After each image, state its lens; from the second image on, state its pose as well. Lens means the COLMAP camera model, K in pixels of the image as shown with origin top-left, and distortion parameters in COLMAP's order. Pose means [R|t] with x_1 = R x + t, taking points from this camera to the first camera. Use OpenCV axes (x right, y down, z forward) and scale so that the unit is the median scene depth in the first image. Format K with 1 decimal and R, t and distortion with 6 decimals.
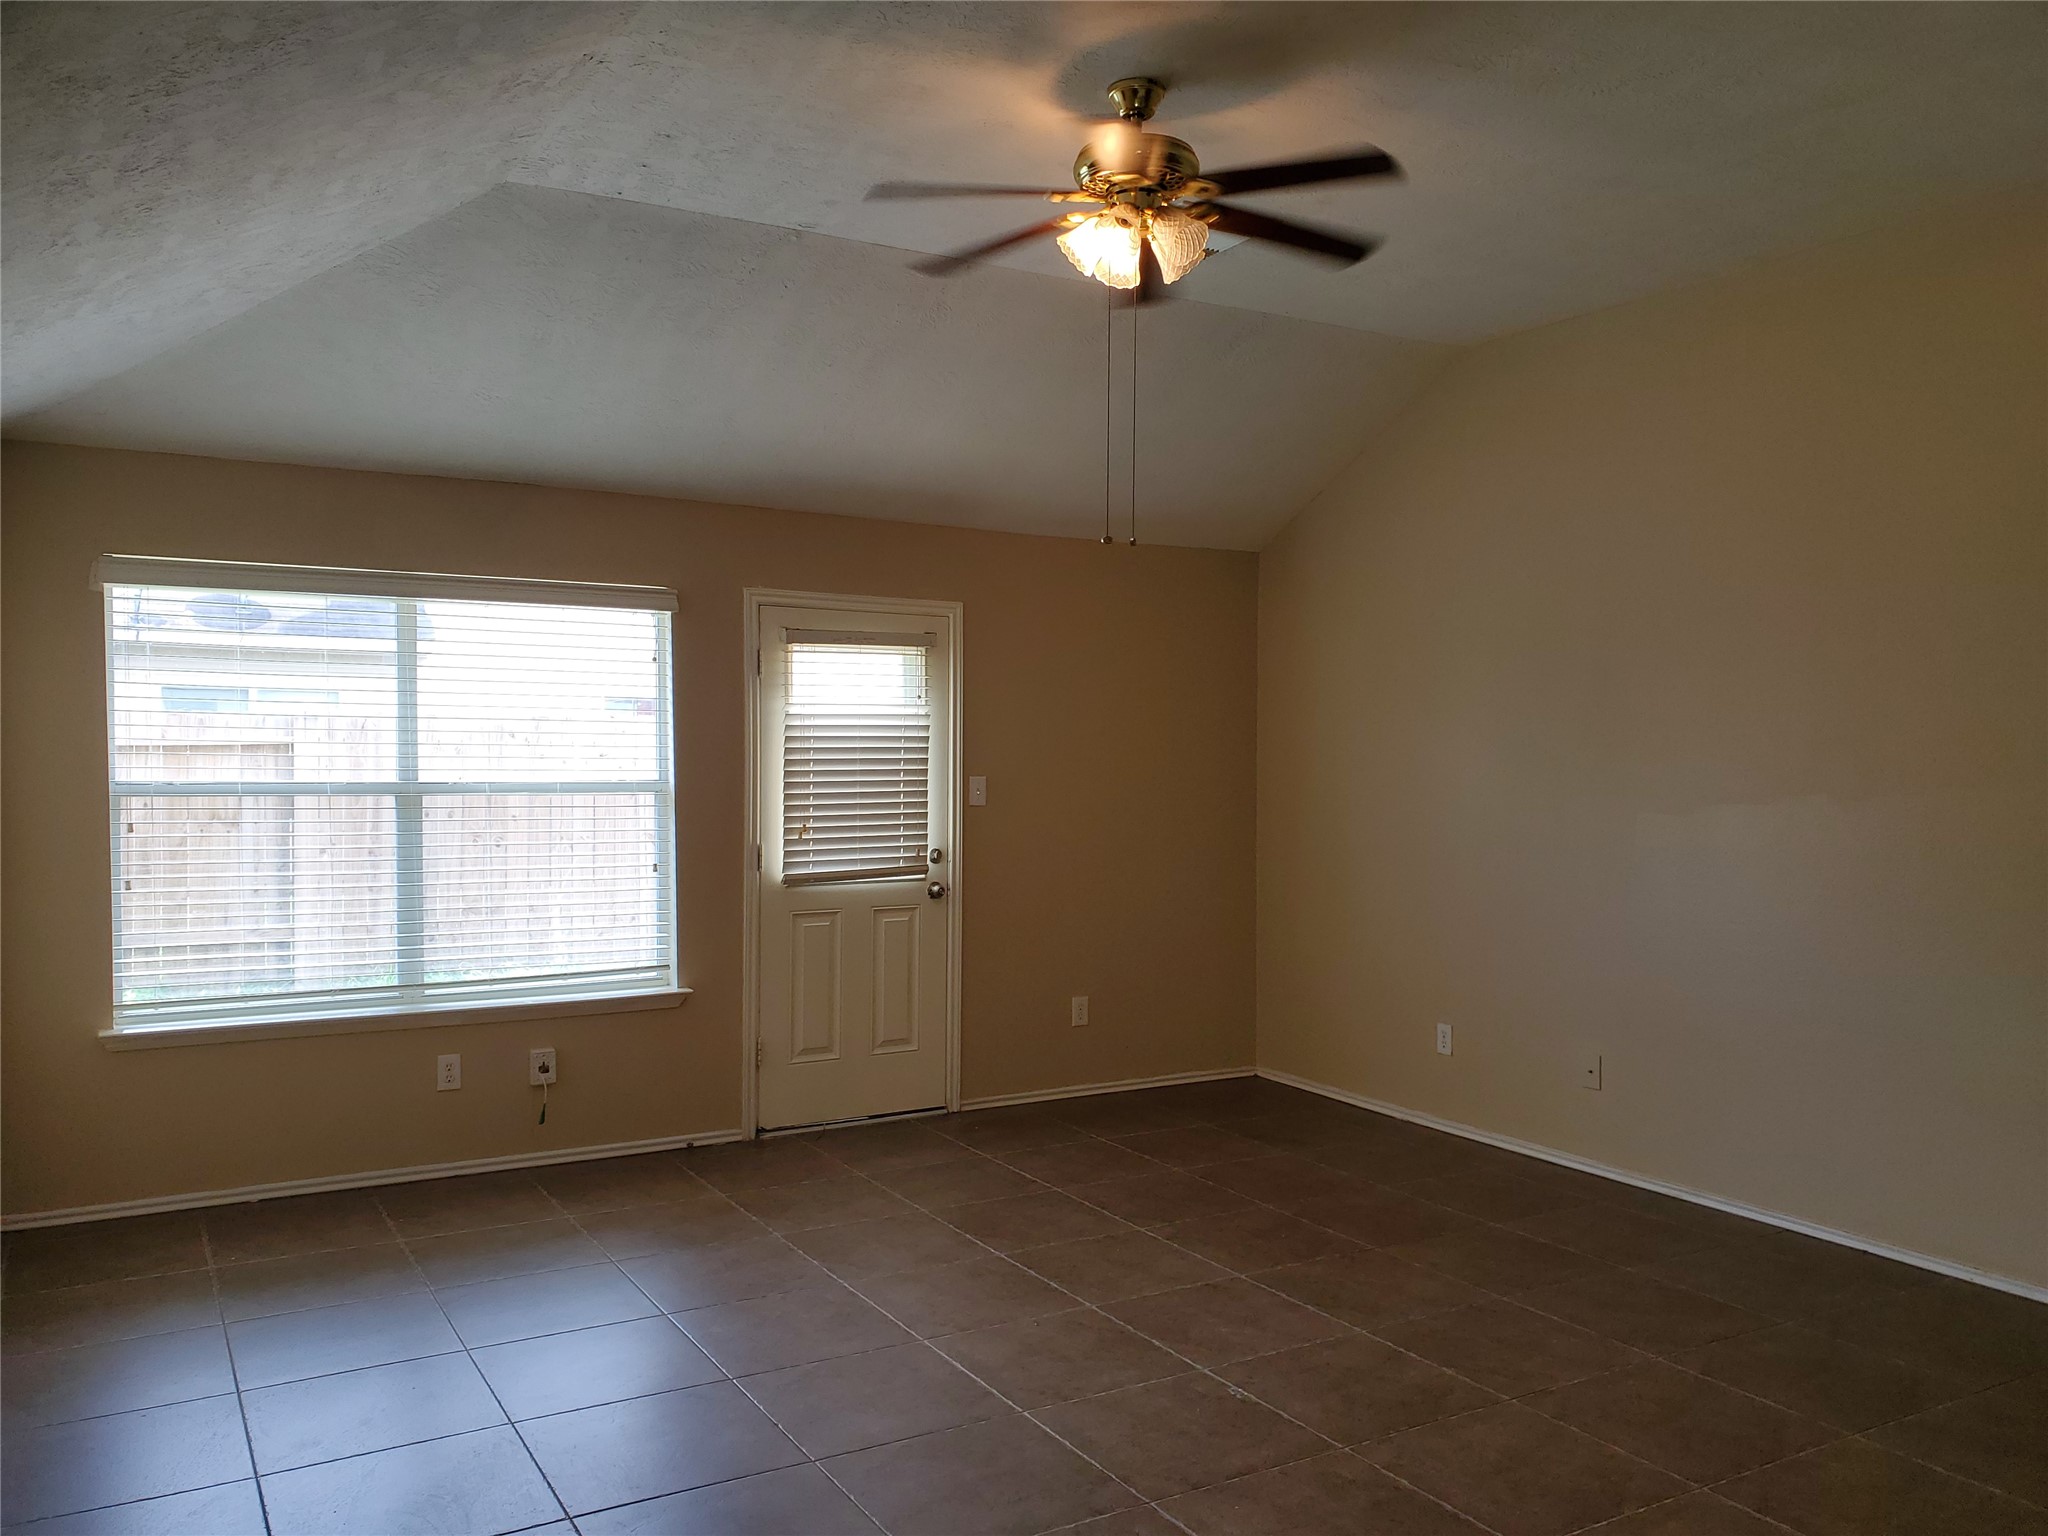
lens RADIAL K [[1593.4, 0, 1046.9], [0, 1593.4, 766.9], [0, 0, 1]] dist [0.058194, -0.109405]
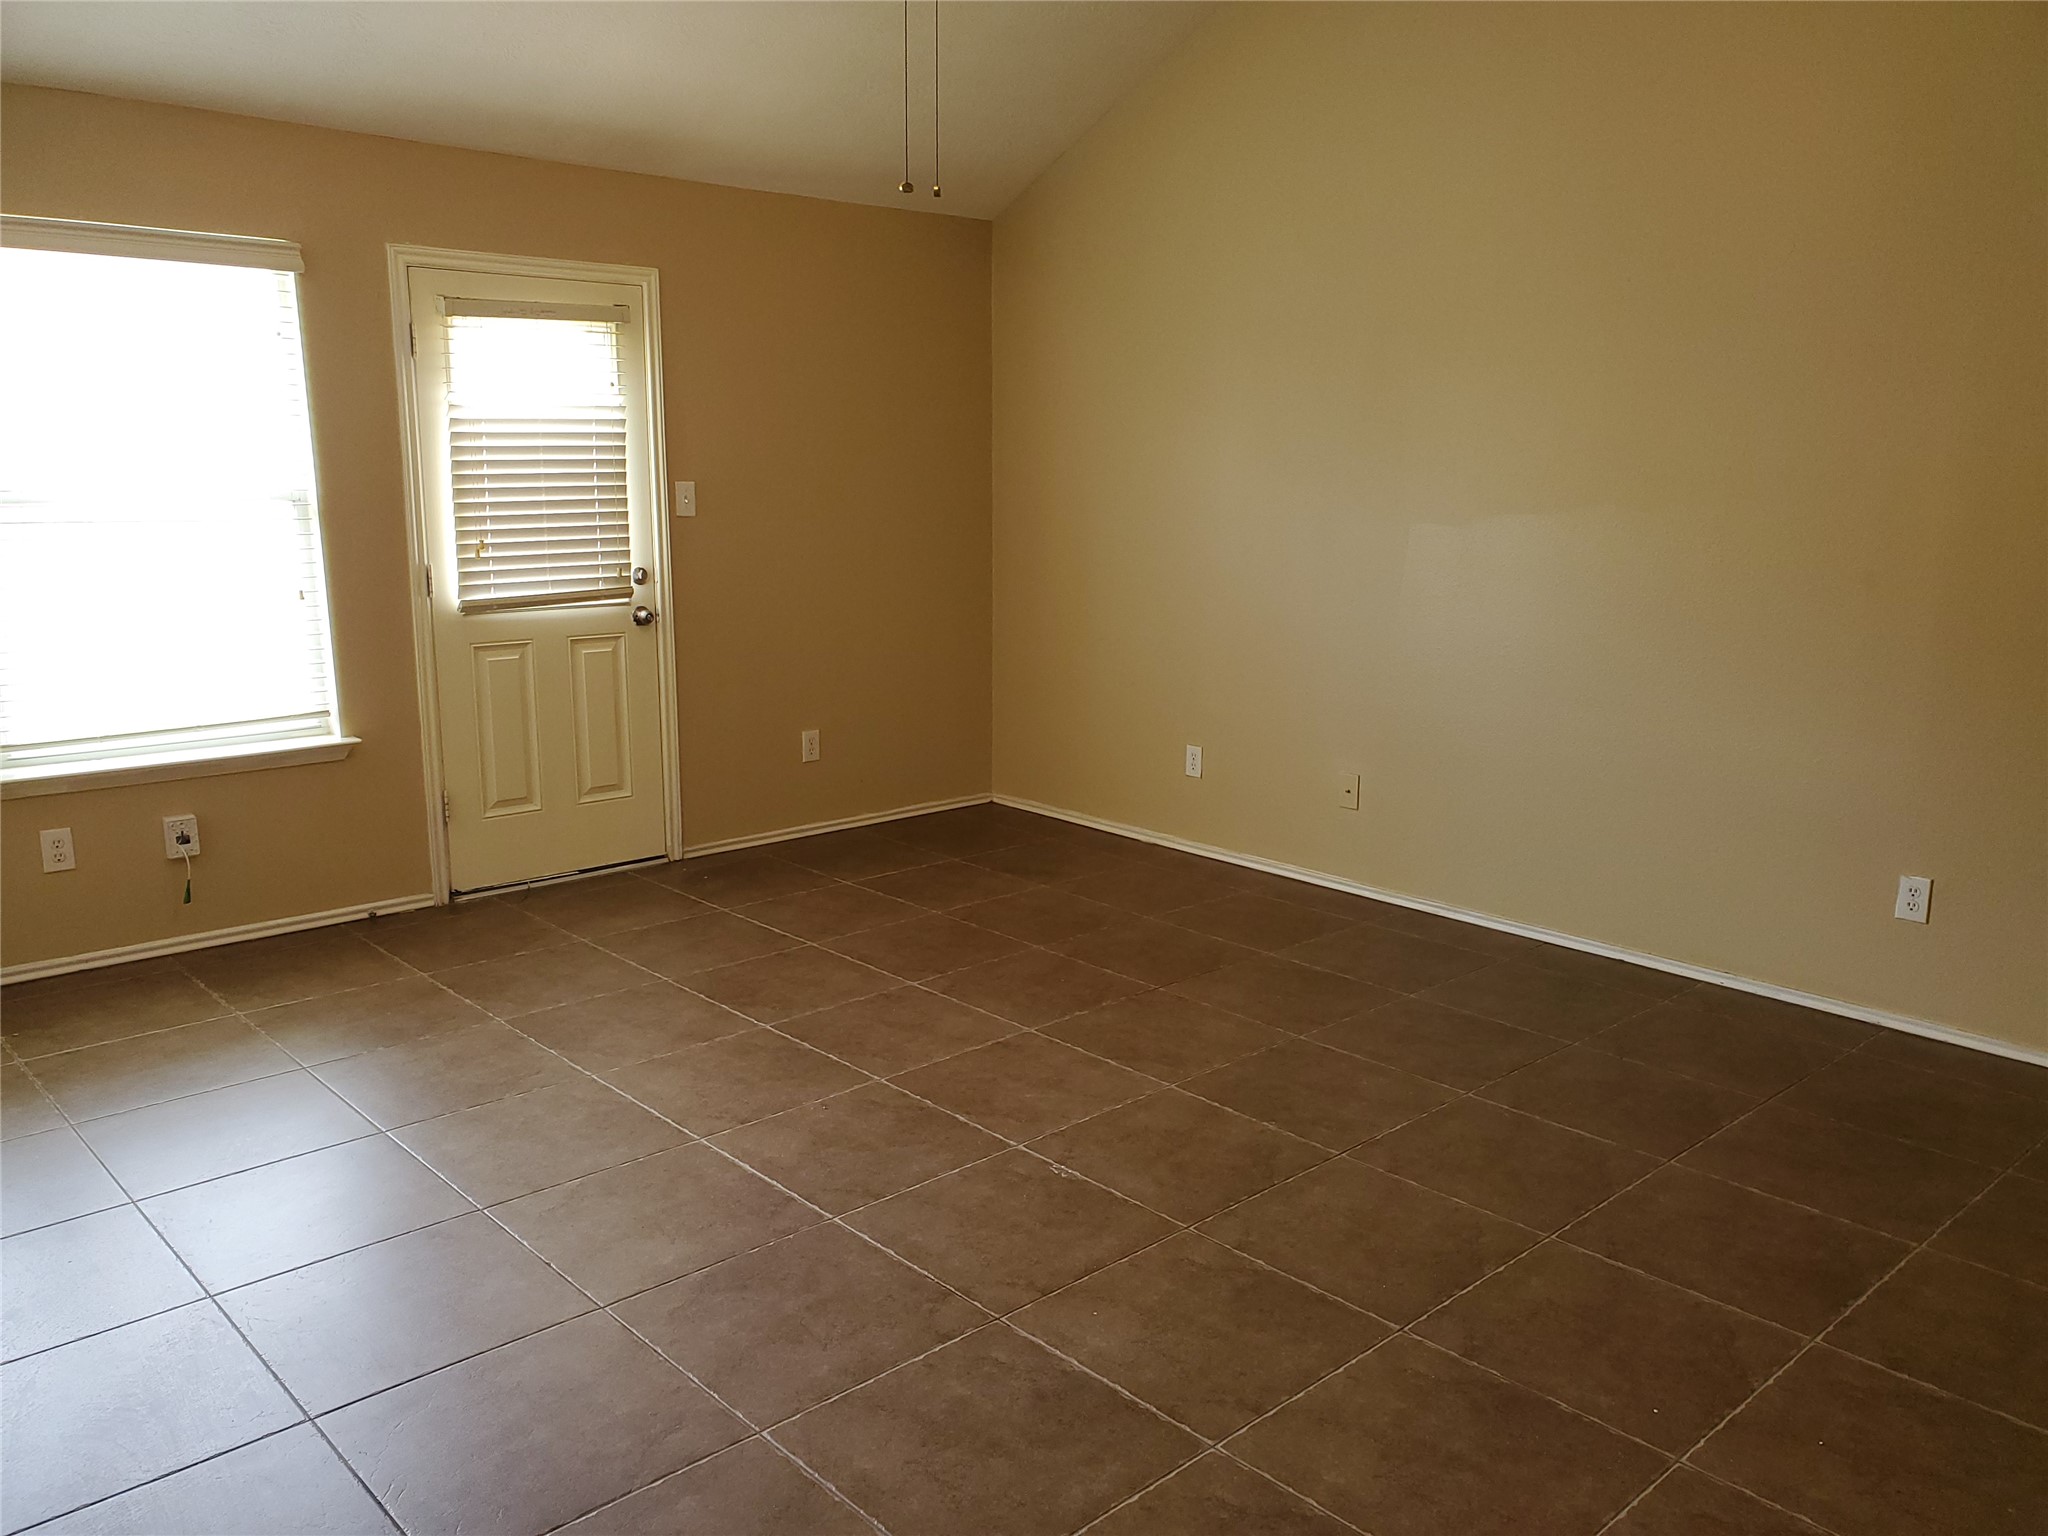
lens RADIAL K [[1556.6, 0, 1024.3], [0, 1556.6, 803.1], [0, 0, 1]] dist [0.146128, -0.389363]
pose [[0.977268, -0.042604, 0.207683, -0.052363], [-0.002464, 0.977252, 0.212067, -0.005498], [-0.211994, -0.207758, 0.954932, 0.121238]]
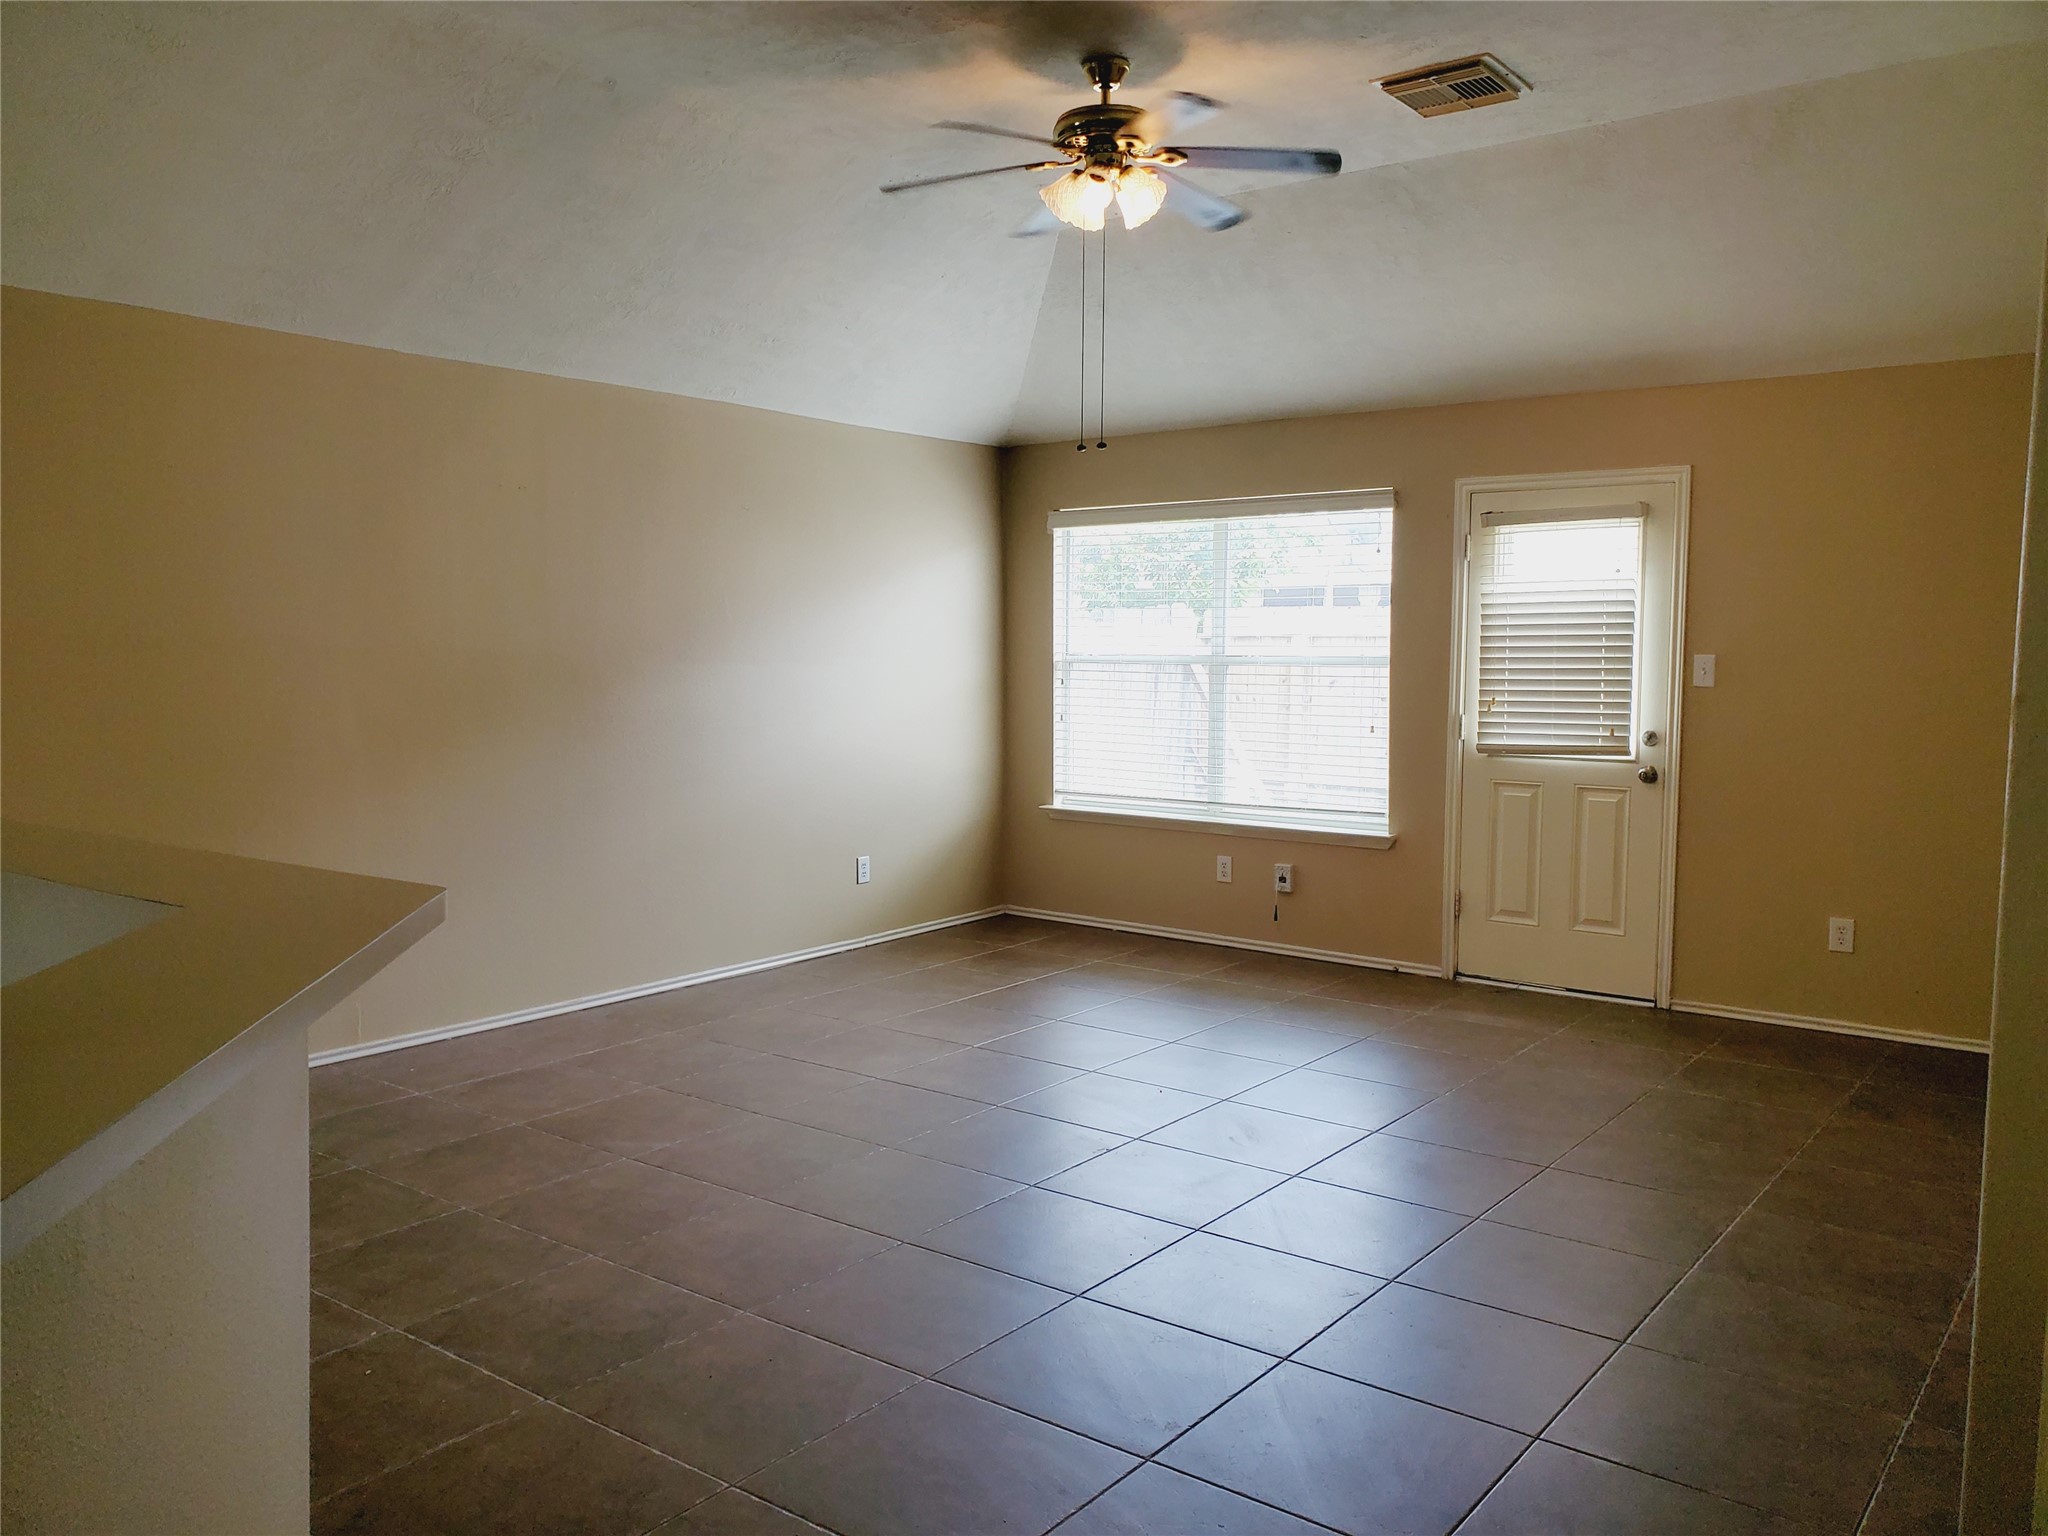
lens RADIAL K [[1556.6, 0, 1024.3], [0, 1556.6, 803.1], [0, 0, 1]] dist [0.146128, -0.389363]
pose [[0.356642, 0.086770, -0.930203, 0.733278], [-0.016593, 0.996109, 0.086556, 0.020904], [0.934094, -0.015434, 0.356694, 0.339716]]
